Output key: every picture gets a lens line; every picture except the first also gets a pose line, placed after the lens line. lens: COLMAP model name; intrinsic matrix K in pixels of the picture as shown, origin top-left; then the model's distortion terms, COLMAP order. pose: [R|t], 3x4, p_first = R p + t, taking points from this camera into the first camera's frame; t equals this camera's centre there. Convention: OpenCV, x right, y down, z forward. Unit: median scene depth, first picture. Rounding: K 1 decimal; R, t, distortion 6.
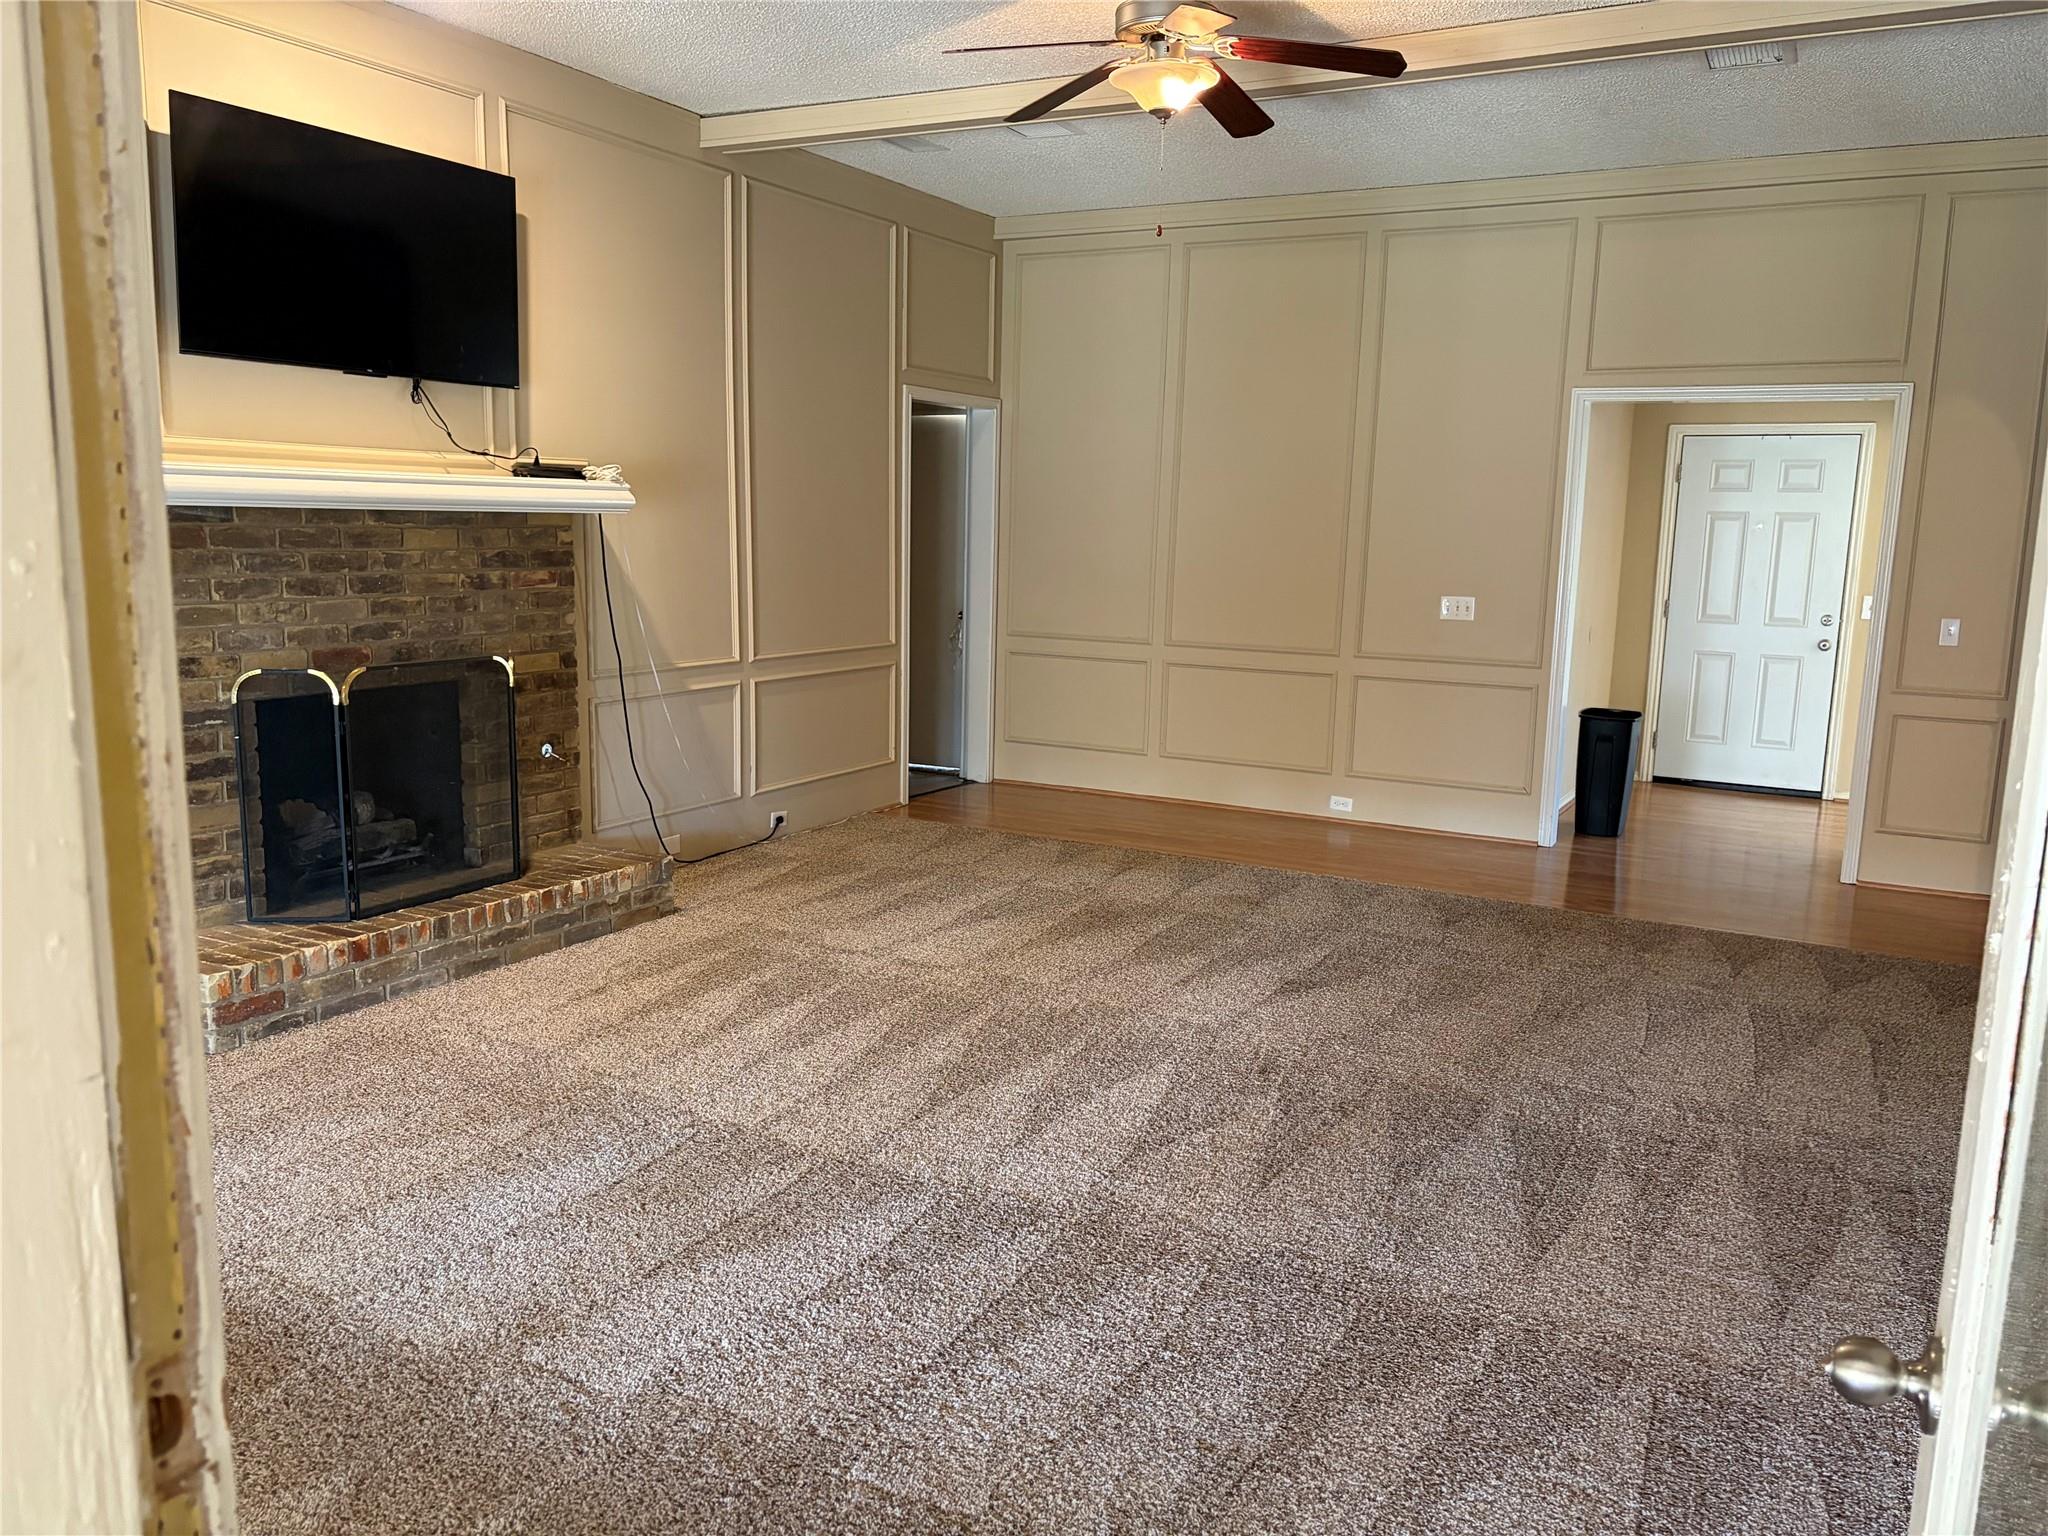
lens RADIAL K [[1560.3, 0, 1029.9], [0, 1560.3, 764.9], [0, 0, 1]] dist [0.031537, -0.010568]
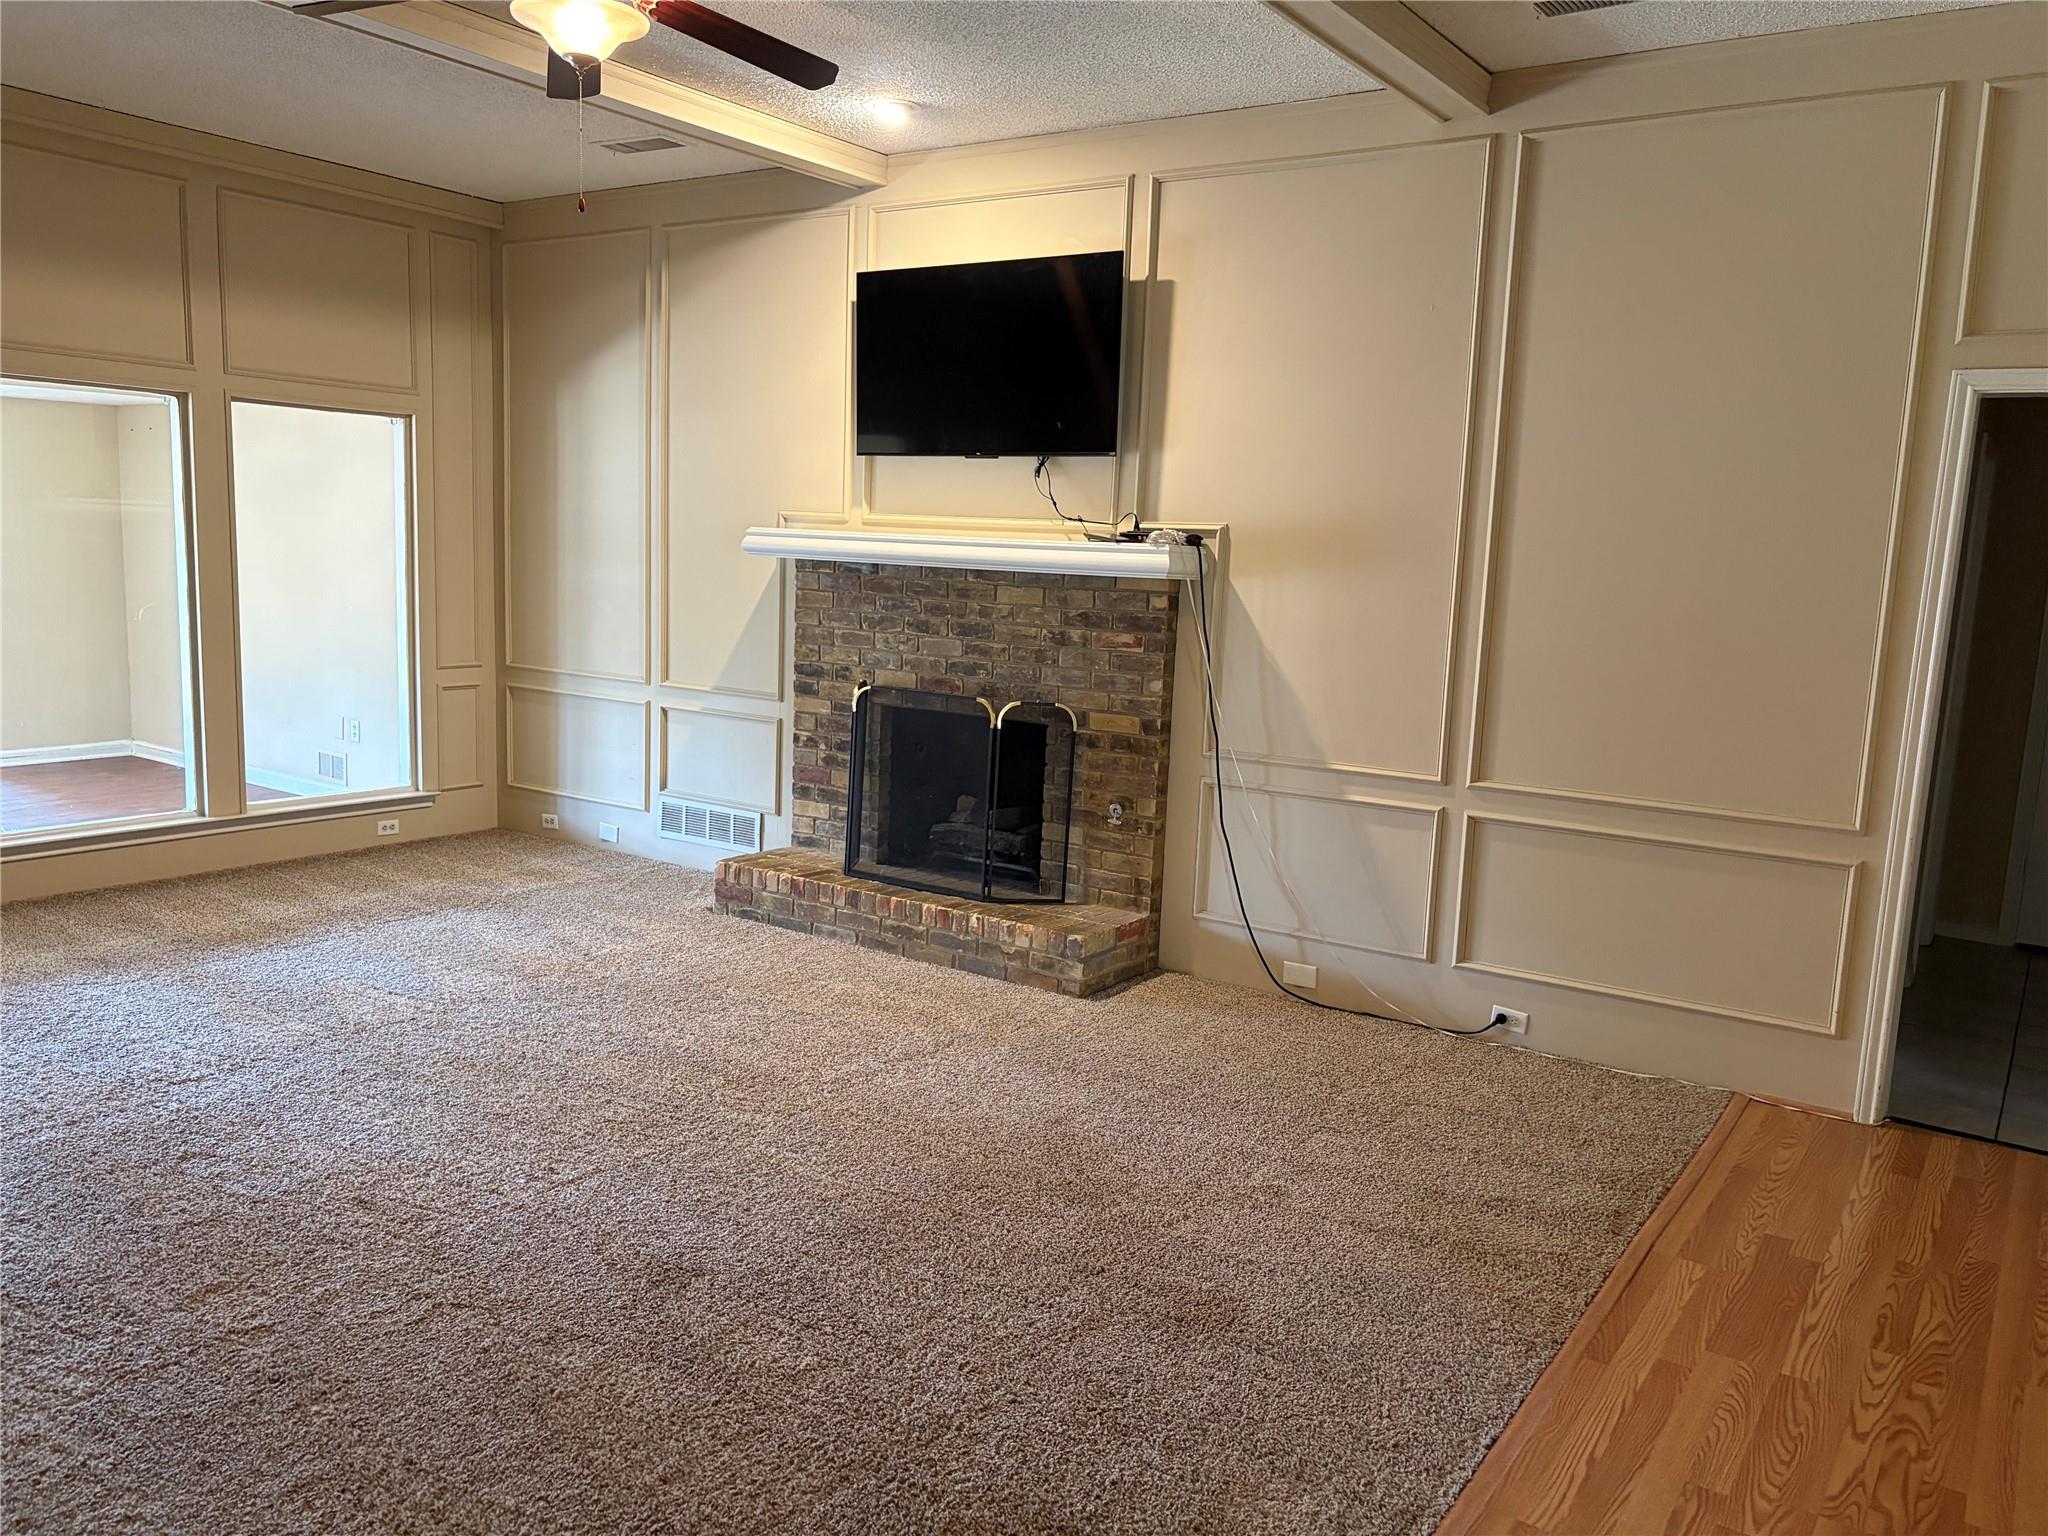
lens RADIAL K [[1560.3, 0, 1043.8], [0, 1560.3, 809.3], [0, 0, 1]] dist [0.031537, -0.010568]
pose [[-0.092524, 0.142034, -0.985528, 0.771399], [-0.199681, 0.967020, 0.158113, -0.179269], [0.975483, 0.211420, -0.061111, 1.133430]]
